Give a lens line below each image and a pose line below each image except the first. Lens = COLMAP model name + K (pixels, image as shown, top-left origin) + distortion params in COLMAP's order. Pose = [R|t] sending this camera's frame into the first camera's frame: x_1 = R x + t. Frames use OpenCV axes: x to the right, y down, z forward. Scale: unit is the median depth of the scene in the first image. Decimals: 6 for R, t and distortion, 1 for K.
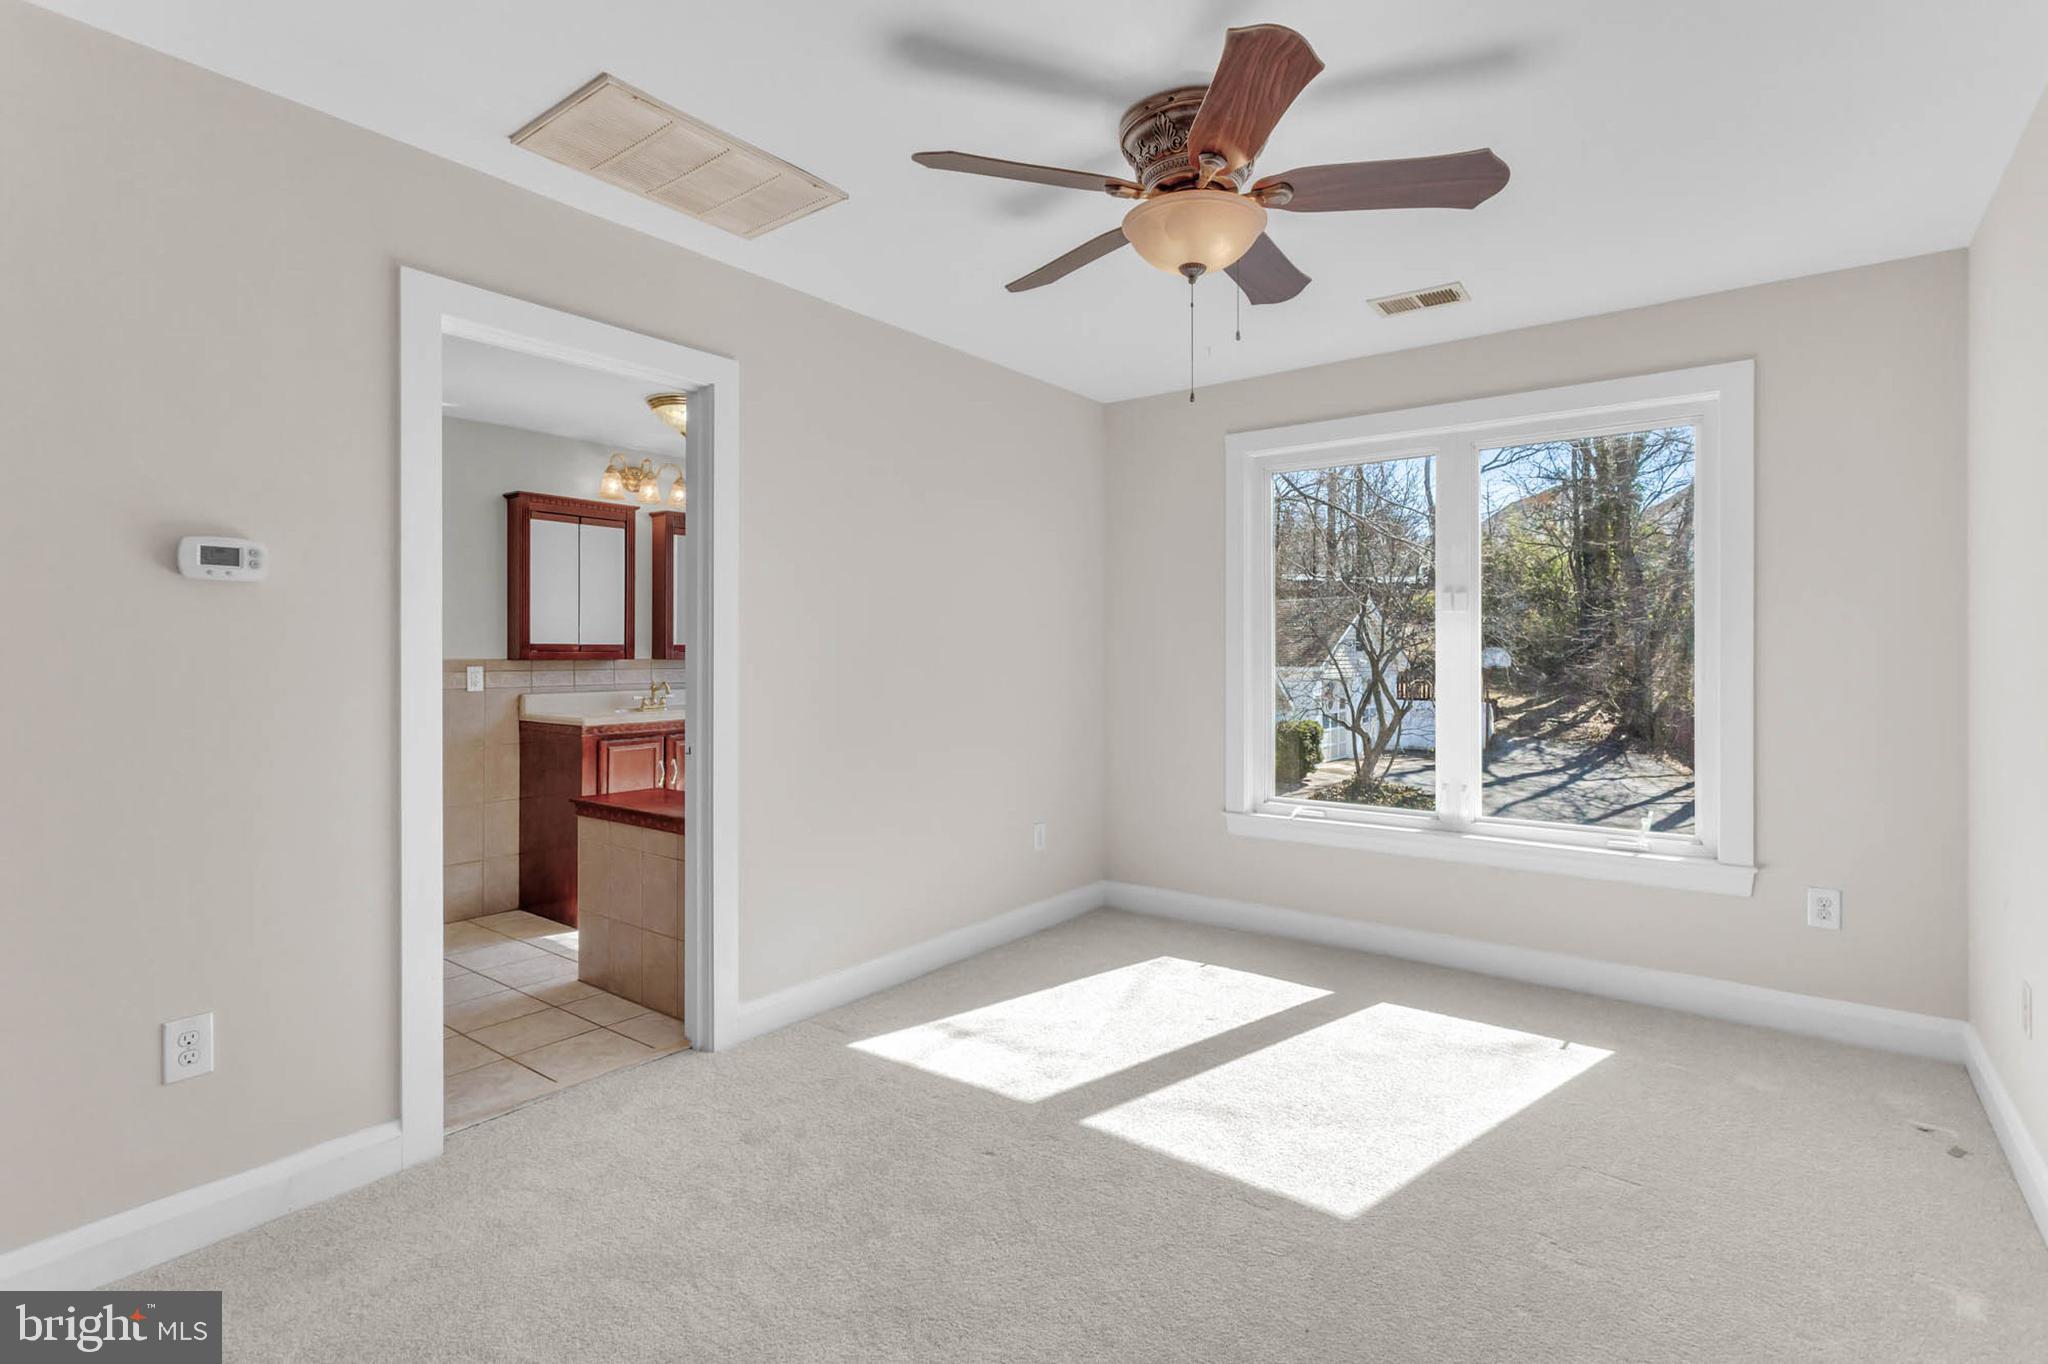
lens RADIAL K [[991.8, 0, 1032.9], [0, 991.8, 676.3], [0, 0, 1]] dist [-0.002820, 0.001756]
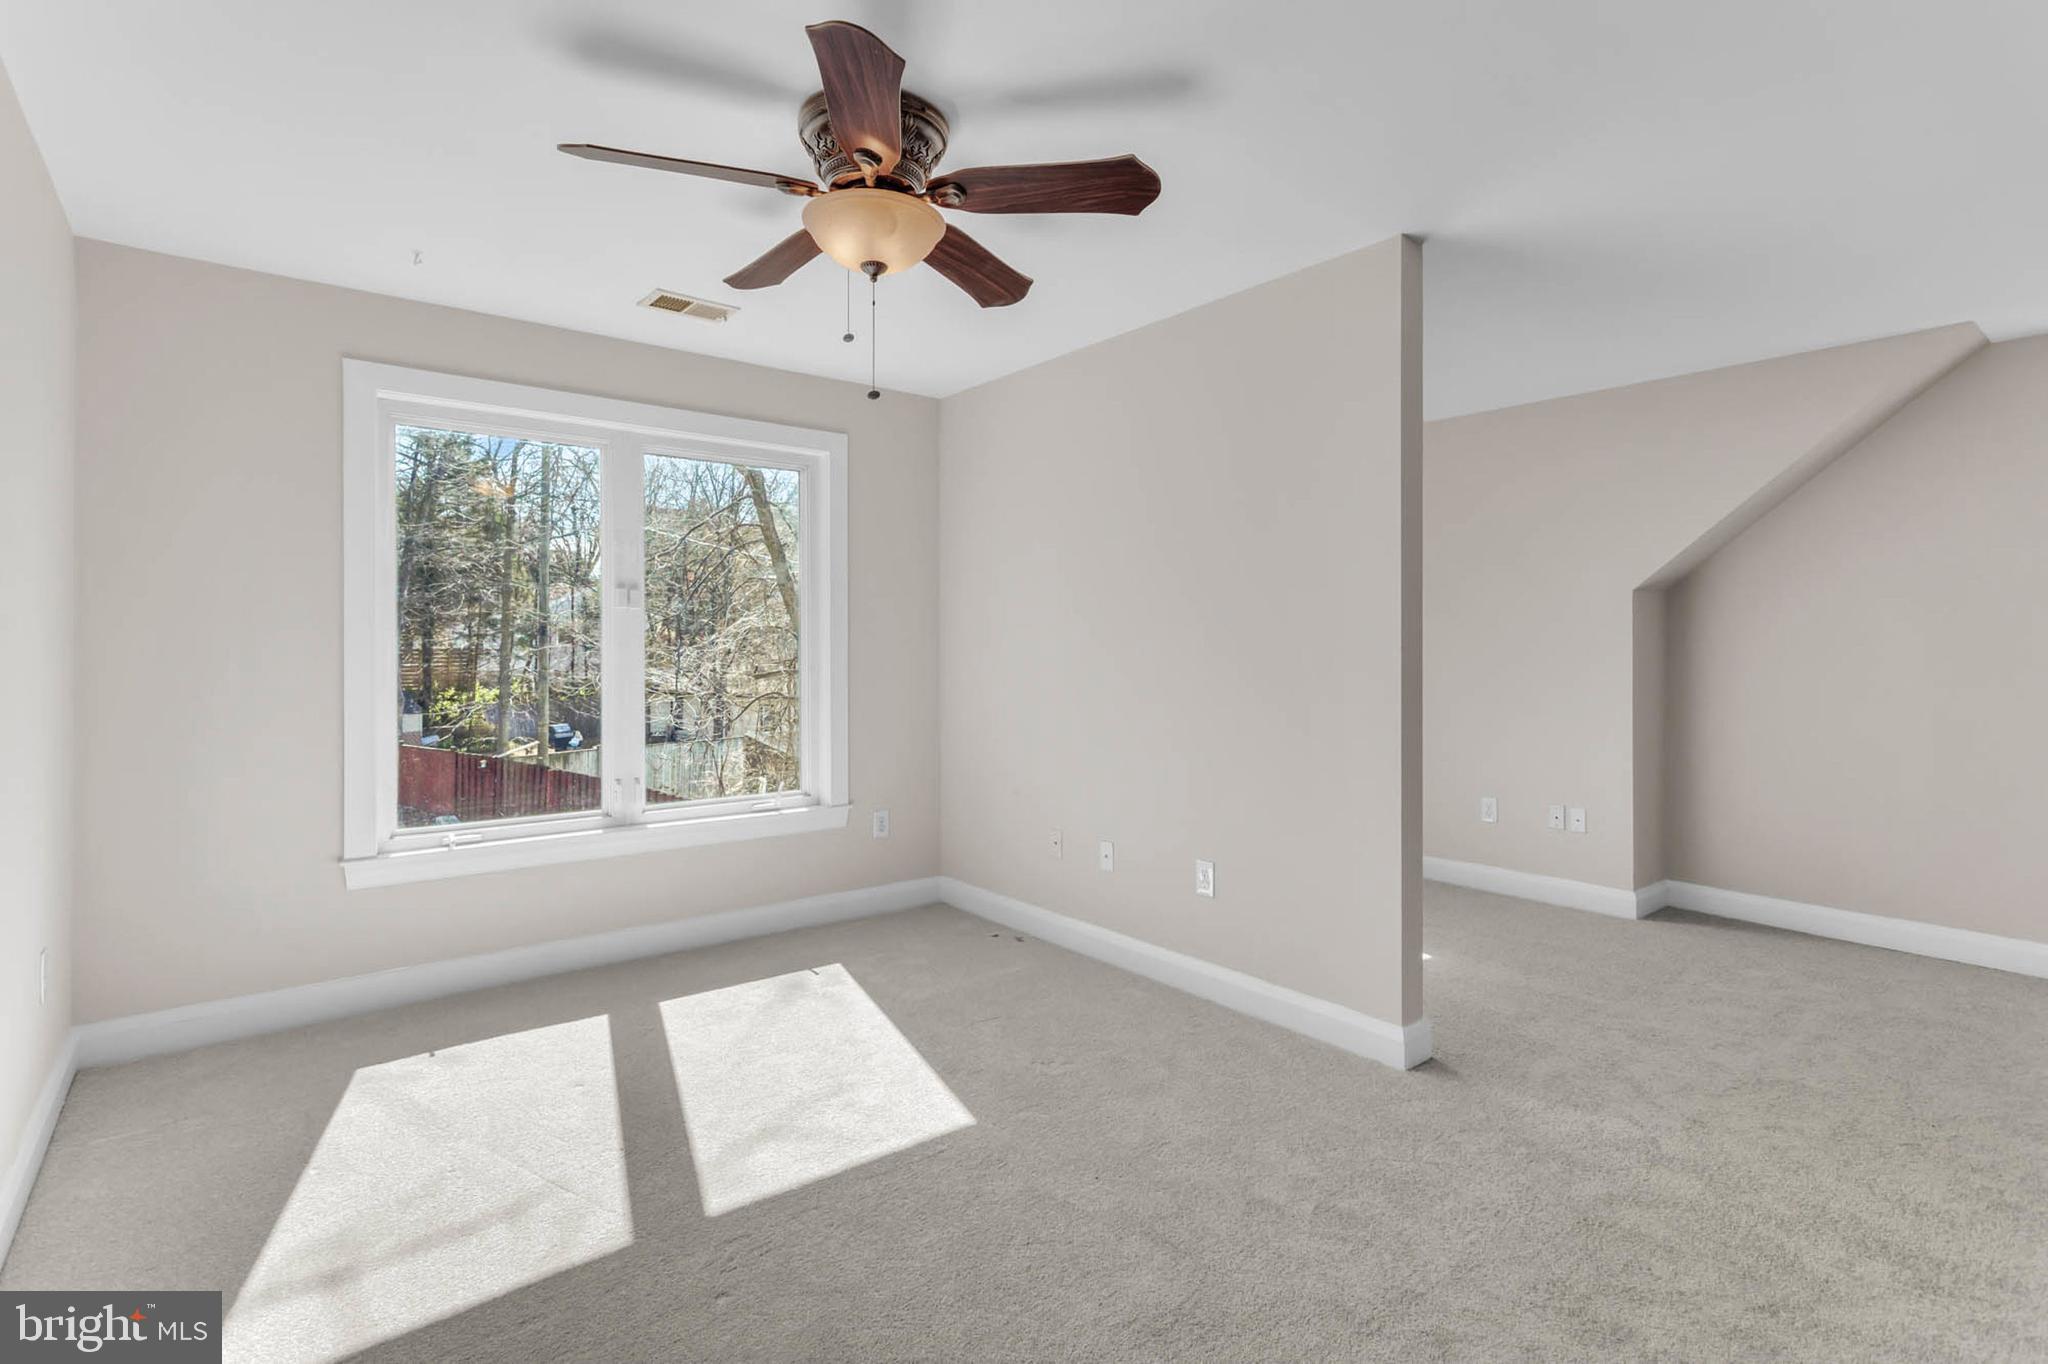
lens RADIAL K [[991.8, 0, 1033.7], [0, 991.8, 661.4], [0, 0, 1]] dist [-0.002820, 0.001756]
pose [[0.227716, -0.013138, 0.973639, -0.535600], [0.023121, 0.999700, 0.008082, -0.010267], [-0.973453, 0.020671, 0.227952, 0.420926]]
